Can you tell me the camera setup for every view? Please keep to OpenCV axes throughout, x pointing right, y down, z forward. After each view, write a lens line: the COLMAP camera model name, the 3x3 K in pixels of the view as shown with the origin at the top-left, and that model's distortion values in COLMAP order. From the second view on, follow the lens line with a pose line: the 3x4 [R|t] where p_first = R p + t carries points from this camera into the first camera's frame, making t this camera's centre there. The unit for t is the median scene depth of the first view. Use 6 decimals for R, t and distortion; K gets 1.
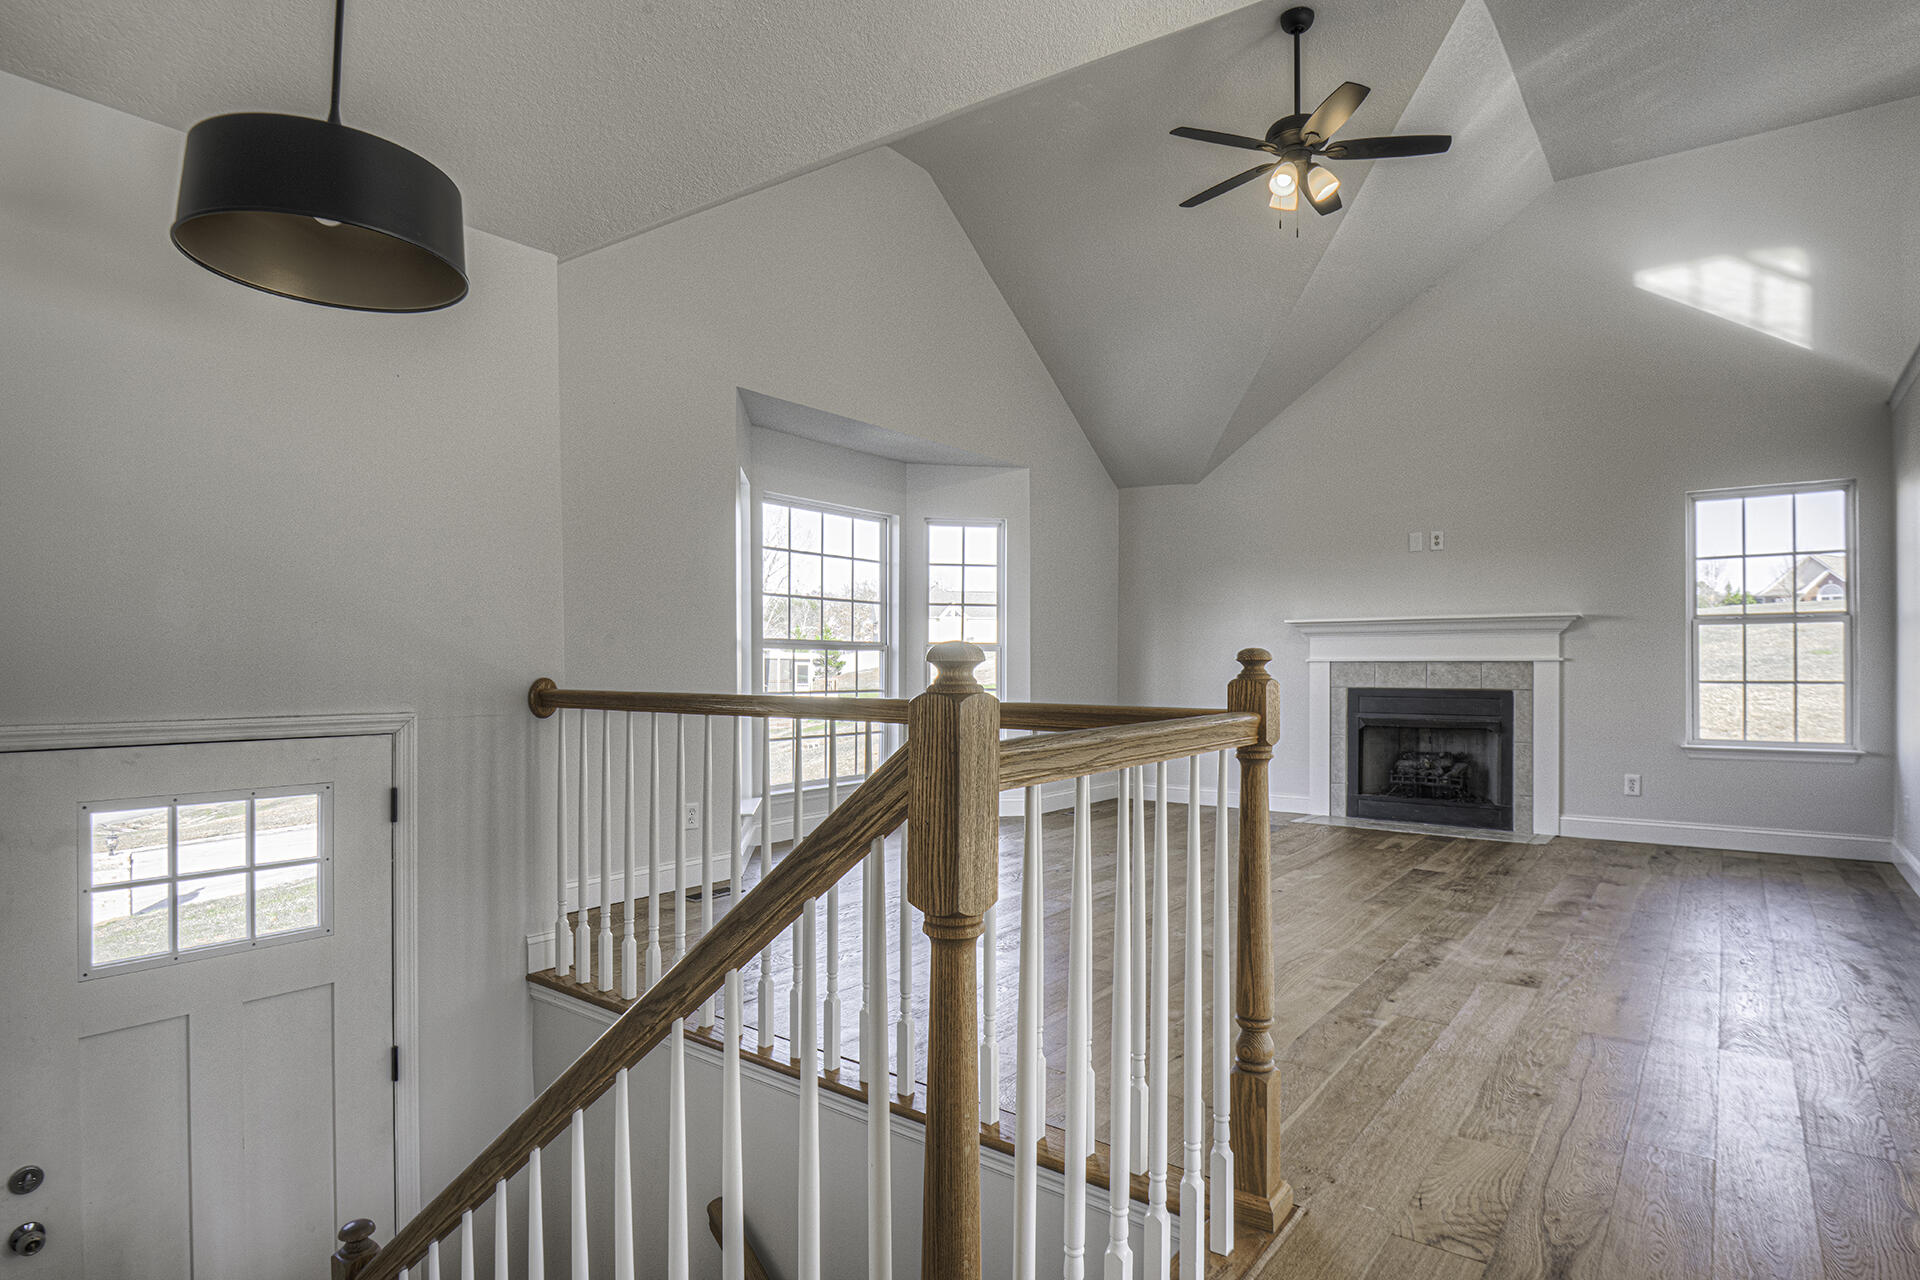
lens RADIAL K [[1009.4, 0, 991.4], [0, 1009.4, 664.9], [0, 0, 1]] dist [-0.006159, -0.014020]
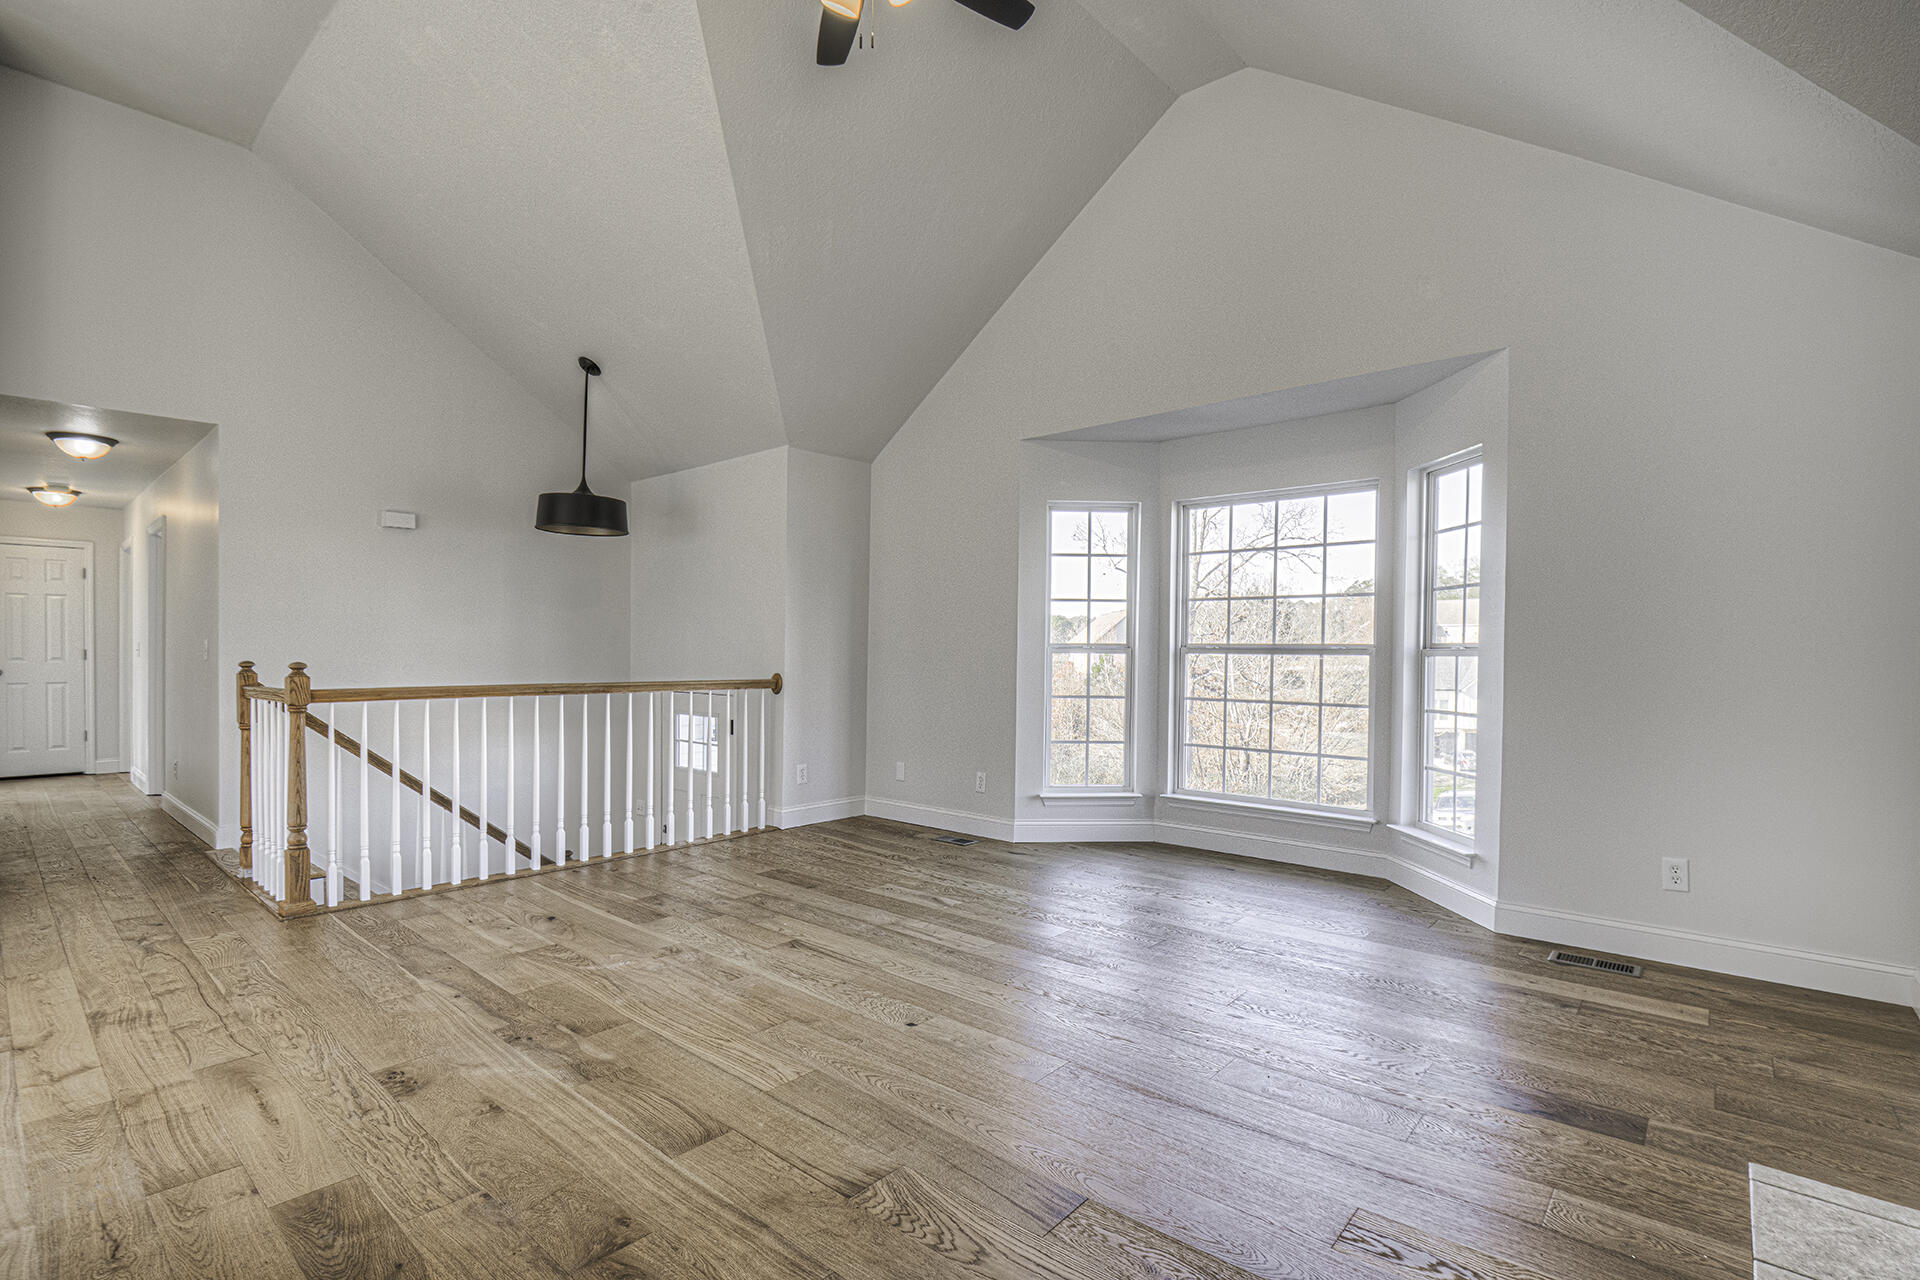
lens RADIAL K [[882.2, 0, 985.5], [0, 882.2, 662.9], [0, 0, 1]] dist [-0.006810, -0.010083]
pose [[-0.068175, 0.010687, -0.997616, 0.695772], [-0.007874, 0.999906, 0.011250, -0.015837], [0.997642, 0.008622, -0.068084, 0.882527]]
